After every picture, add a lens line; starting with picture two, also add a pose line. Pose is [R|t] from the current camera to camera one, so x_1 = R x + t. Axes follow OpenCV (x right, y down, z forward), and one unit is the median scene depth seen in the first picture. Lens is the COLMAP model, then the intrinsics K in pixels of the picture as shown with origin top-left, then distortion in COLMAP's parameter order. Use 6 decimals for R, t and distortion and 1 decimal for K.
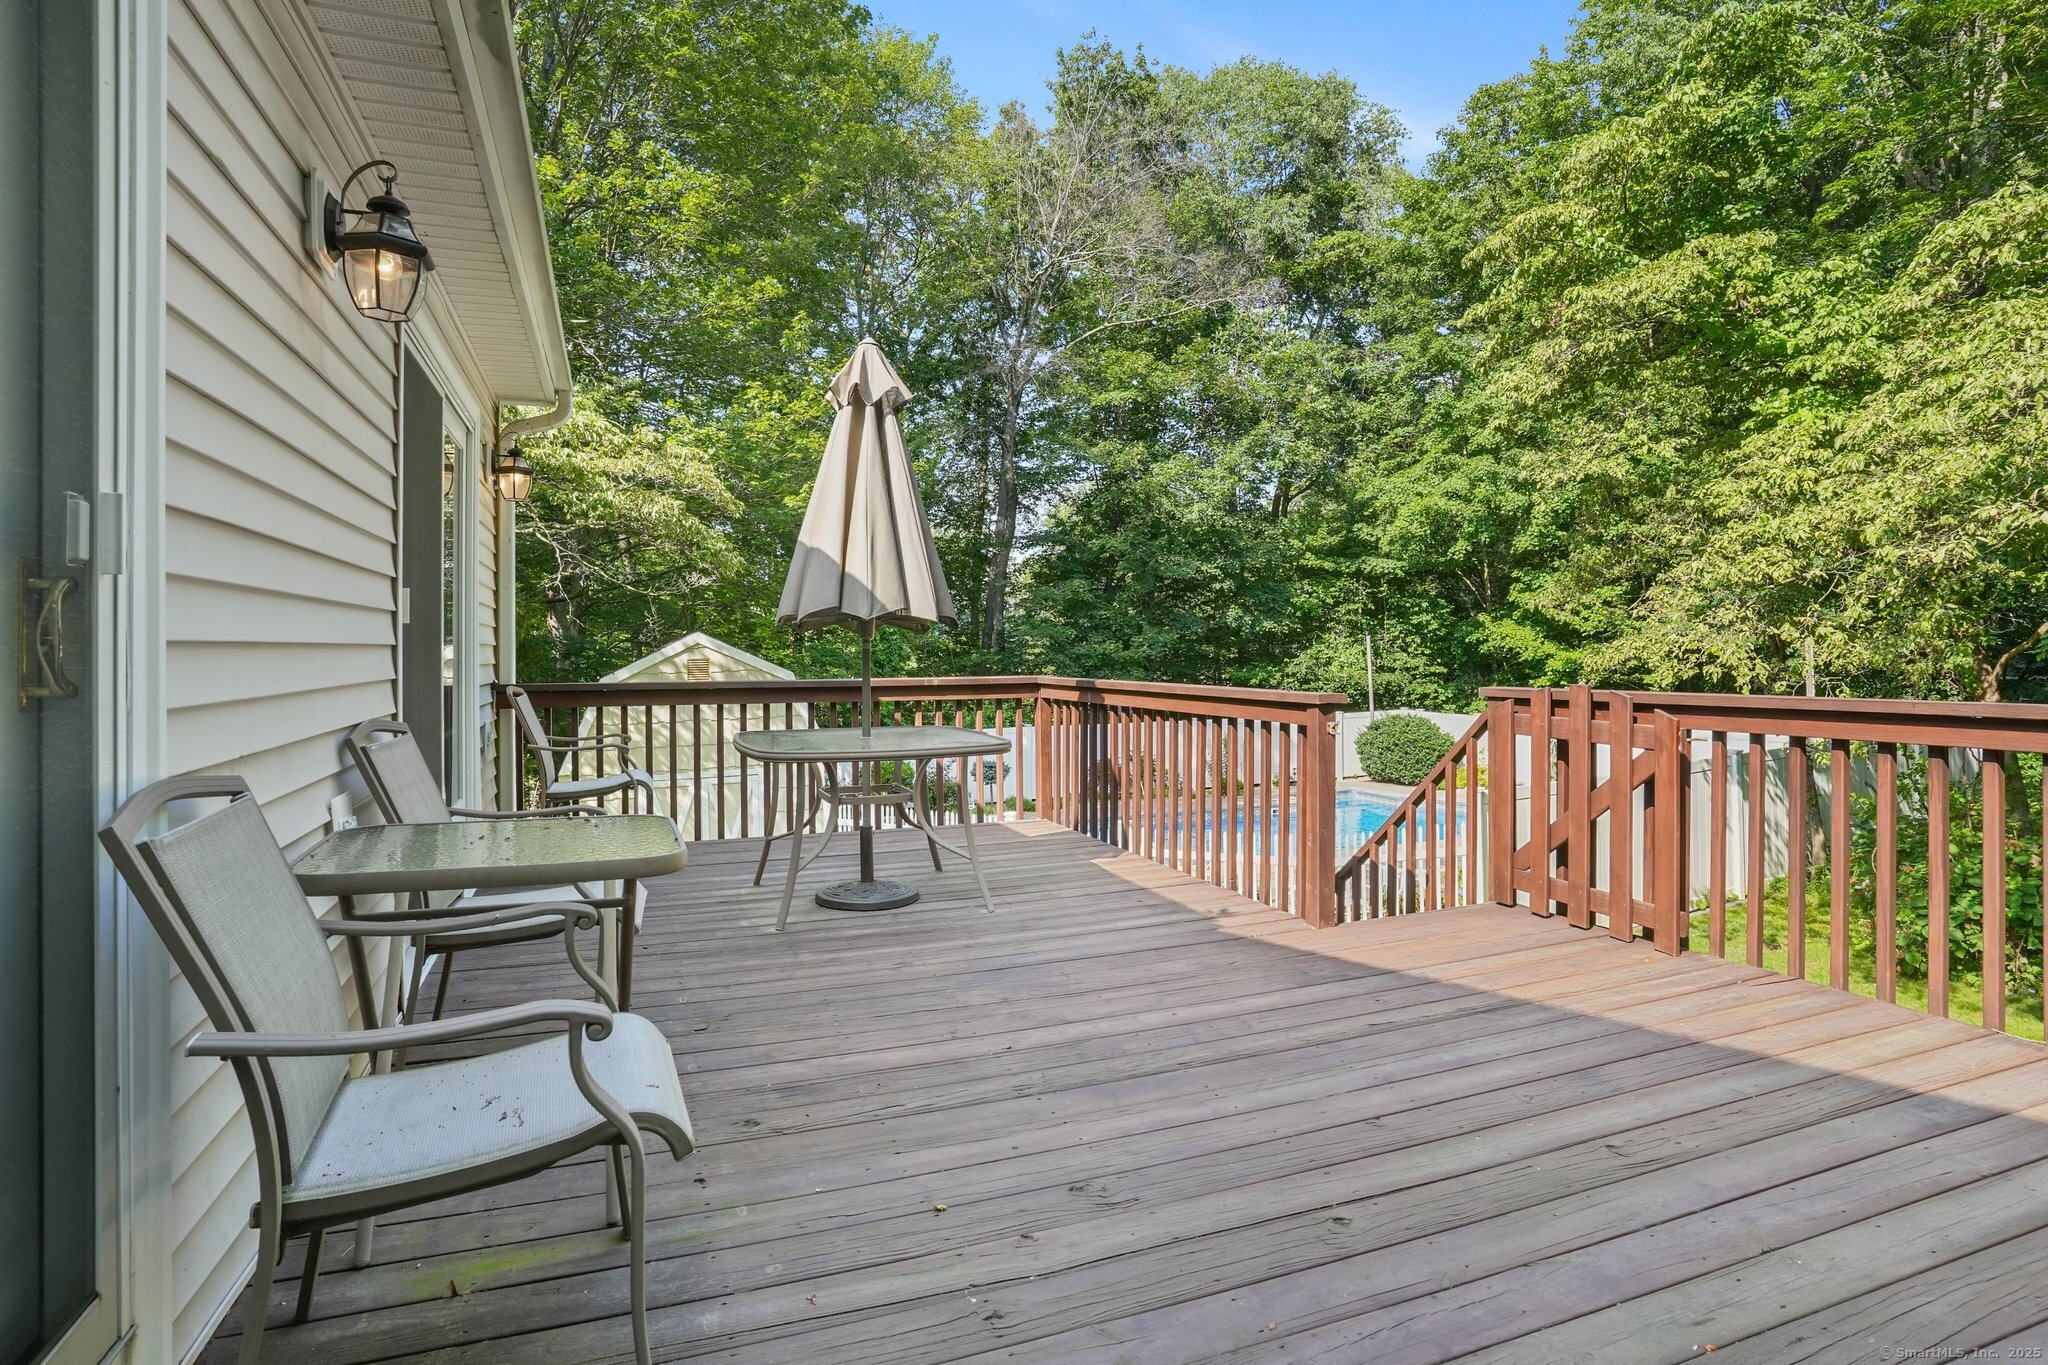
lens RADIAL K [[1041.0, 0, 1013.9], [0, 1041.0, 704.8], [0, 0, 1]] dist [-0.052989, 0.001424]
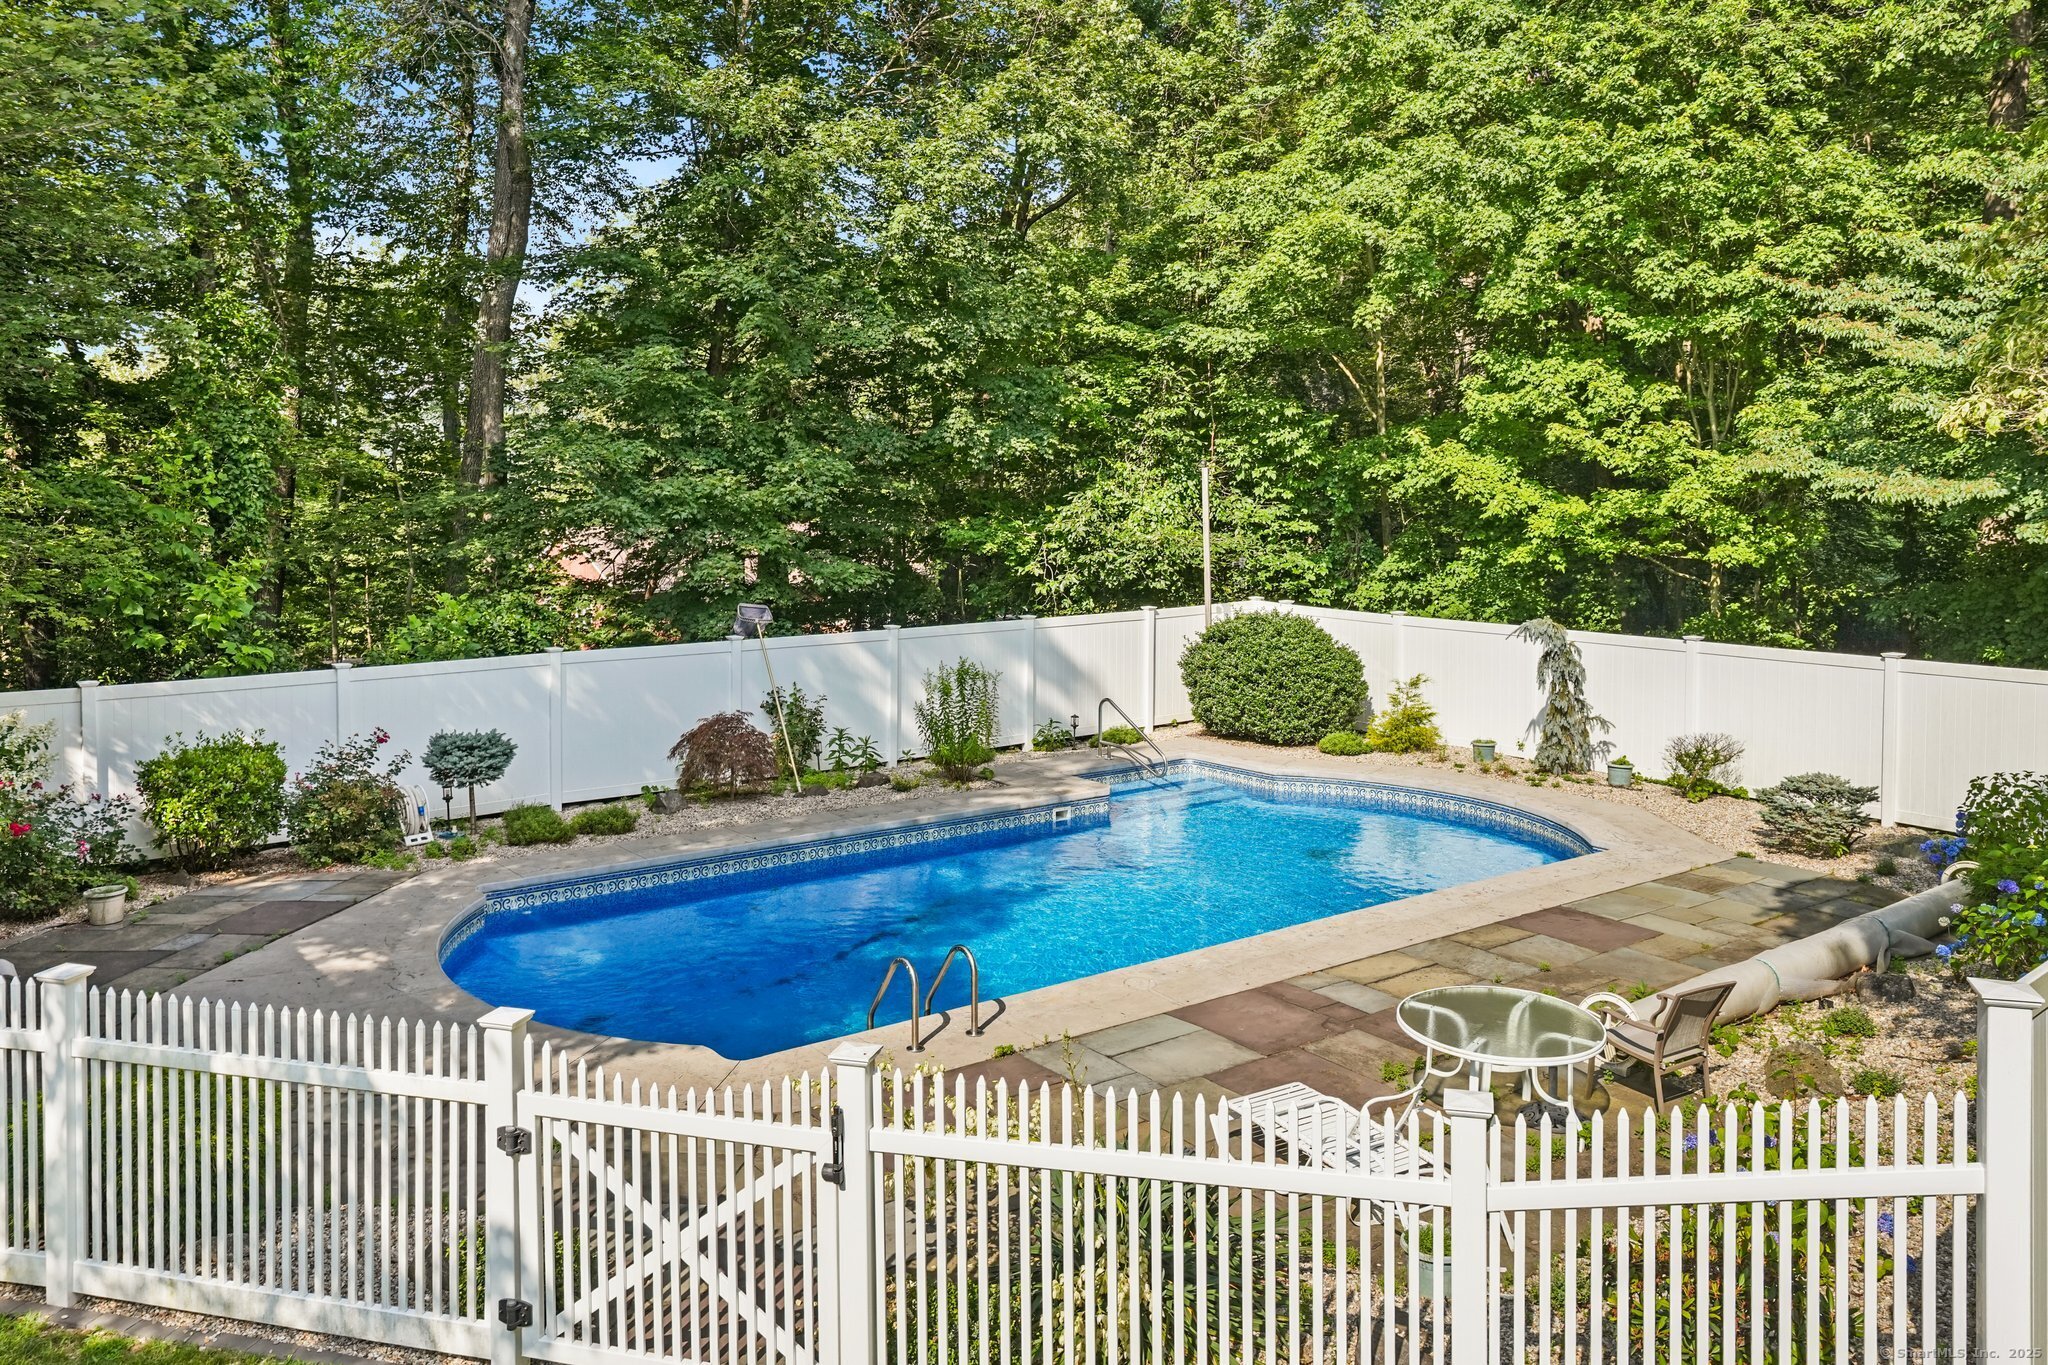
lens RADIAL K [[1627.0, 0, 971.9], [0, 1627.0, 517.1], [0, 0, 1]] dist [0.007801, 0.007673]
pose [[0.964069, 0.006691, 0.265566, -0.000595], [0.000321, 0.999653, -0.026352, -0.019518], [-0.265650, 0.025491, 0.963732, 0.229433]]
